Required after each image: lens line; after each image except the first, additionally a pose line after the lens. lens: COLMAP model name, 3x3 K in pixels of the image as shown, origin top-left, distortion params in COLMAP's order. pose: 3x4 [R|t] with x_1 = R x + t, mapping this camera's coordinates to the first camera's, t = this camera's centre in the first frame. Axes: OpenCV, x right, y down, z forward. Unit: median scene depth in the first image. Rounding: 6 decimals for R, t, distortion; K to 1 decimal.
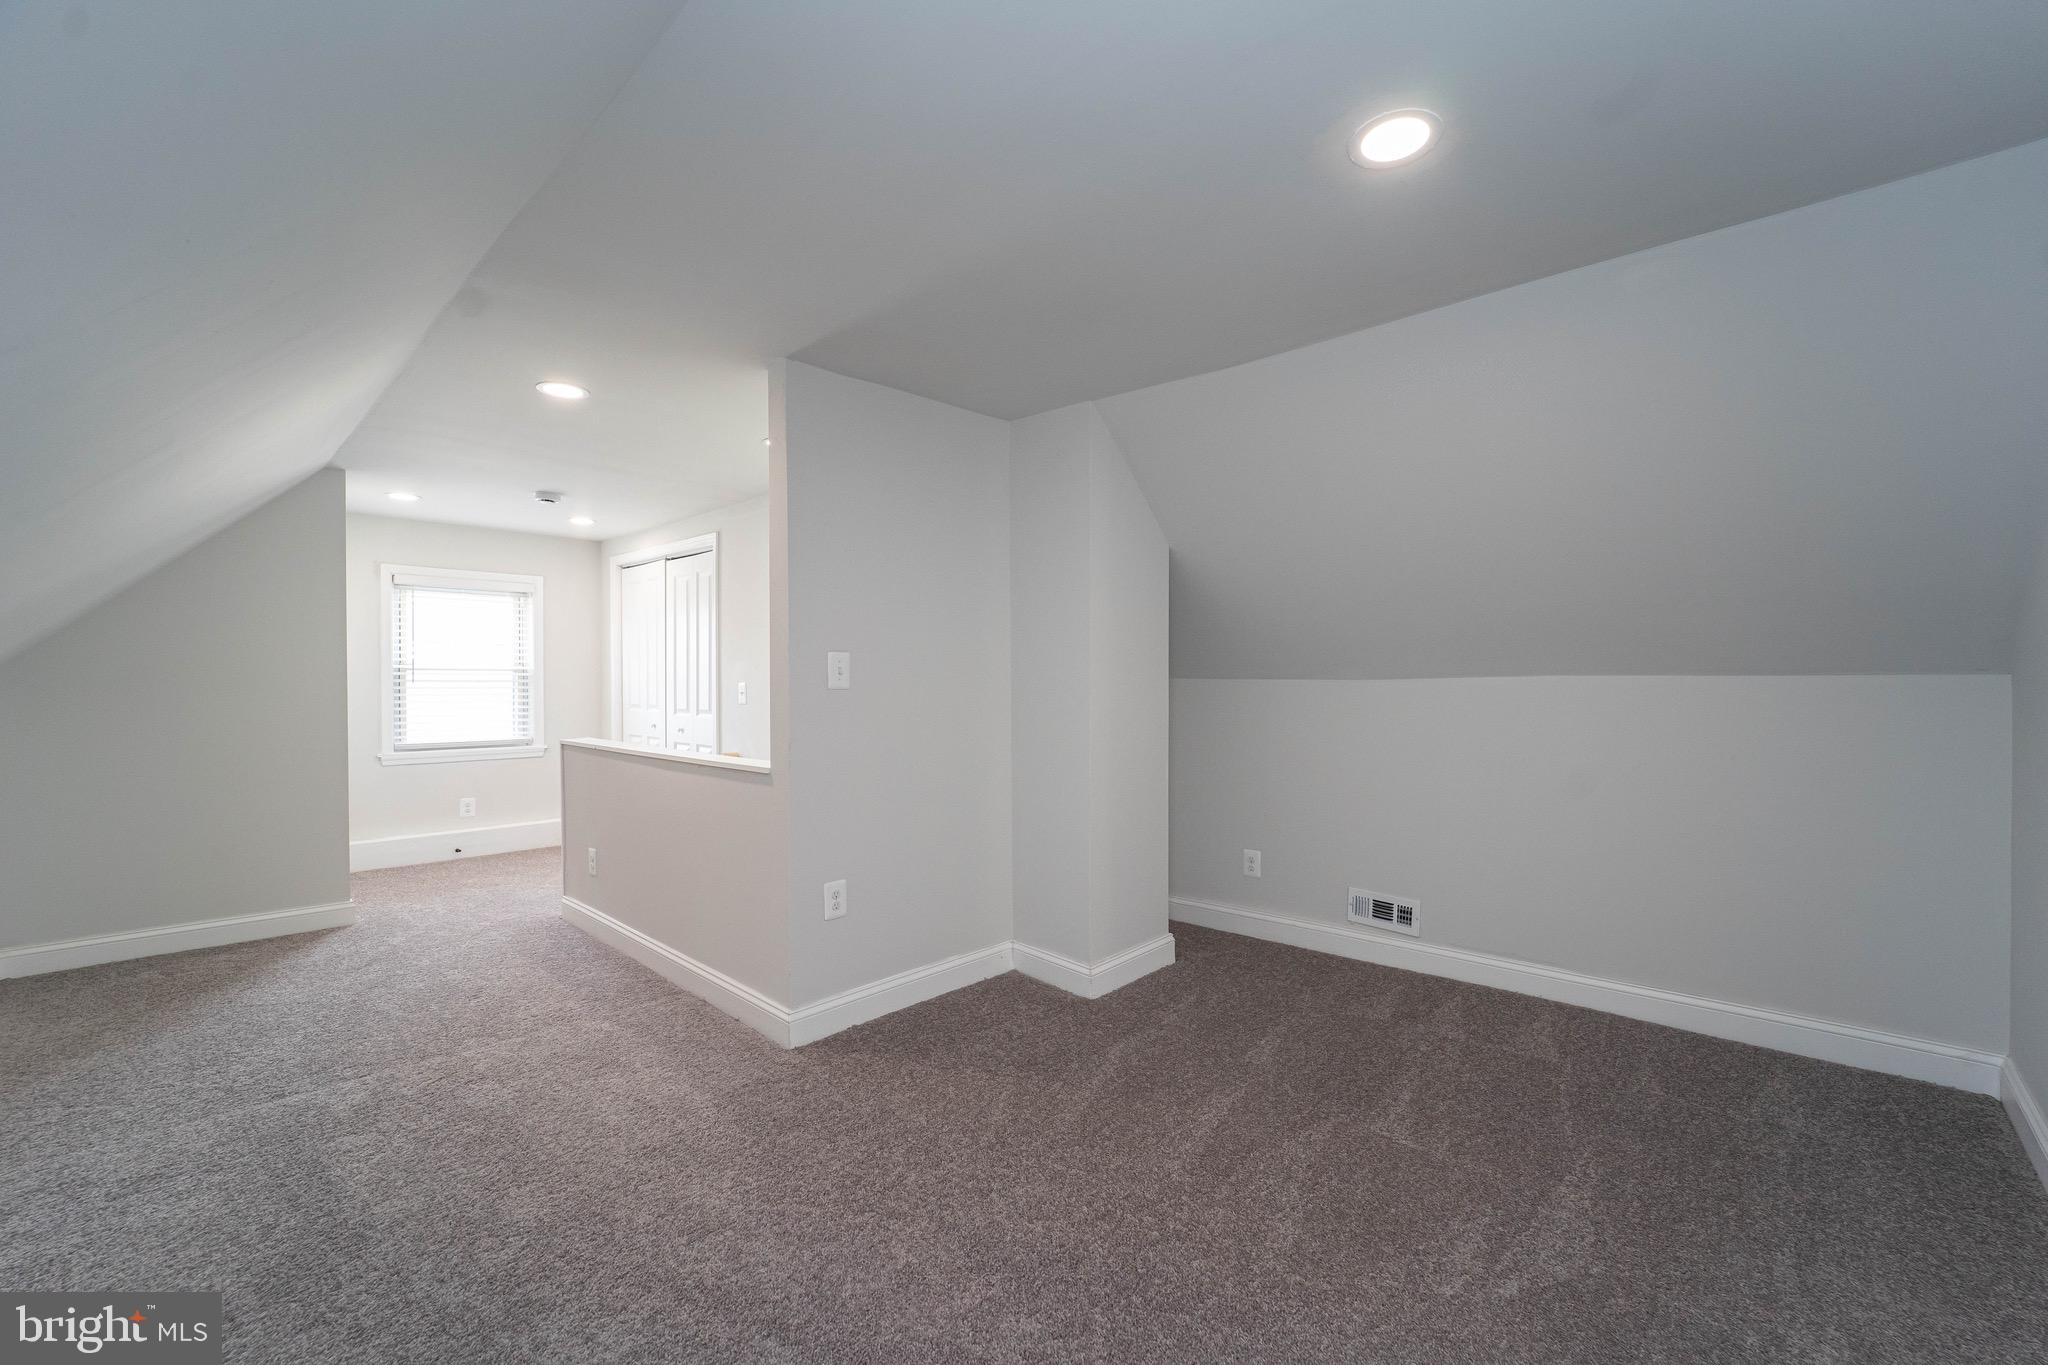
lens RADIAL K [[818.9, 0, 1028.4], [0, 818.9, 692.7], [0, 0, 1]] dist [-0.024641, -0.000211]
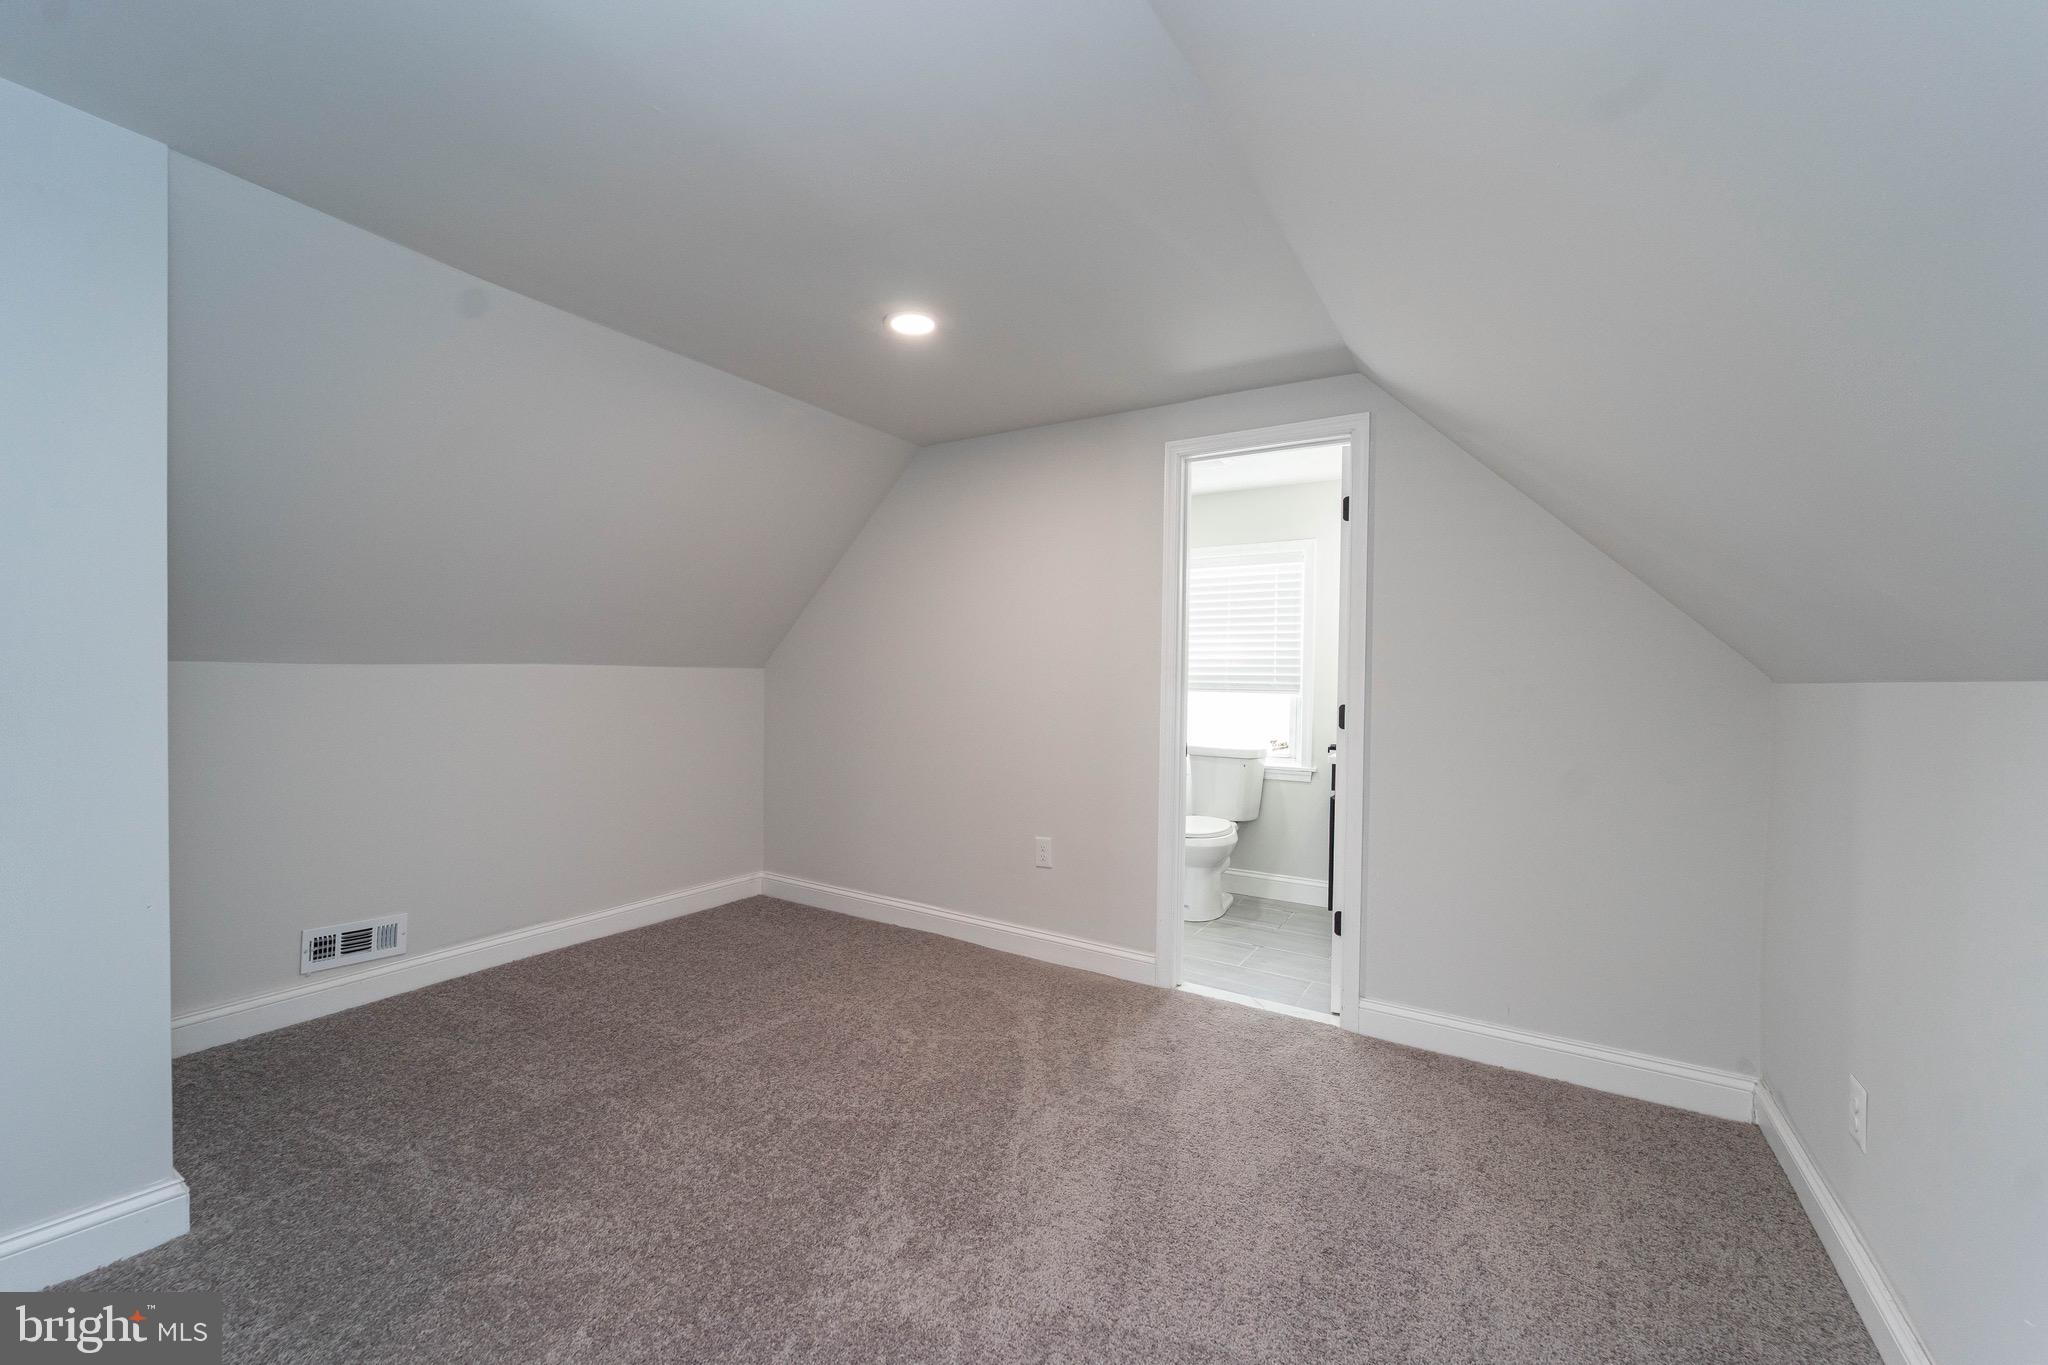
lens RADIAL K [[818.9, 0, 1028.4], [0, 818.9, 692.7], [0, 0, 1]] dist [-0.024641, -0.000211]
pose [[-0.213841, -0.020902, 0.976645, -0.536558], [0.001655, 0.999762, 0.021759, -0.004749], [-0.976867, 0.006269, -0.213755, 0.525704]]
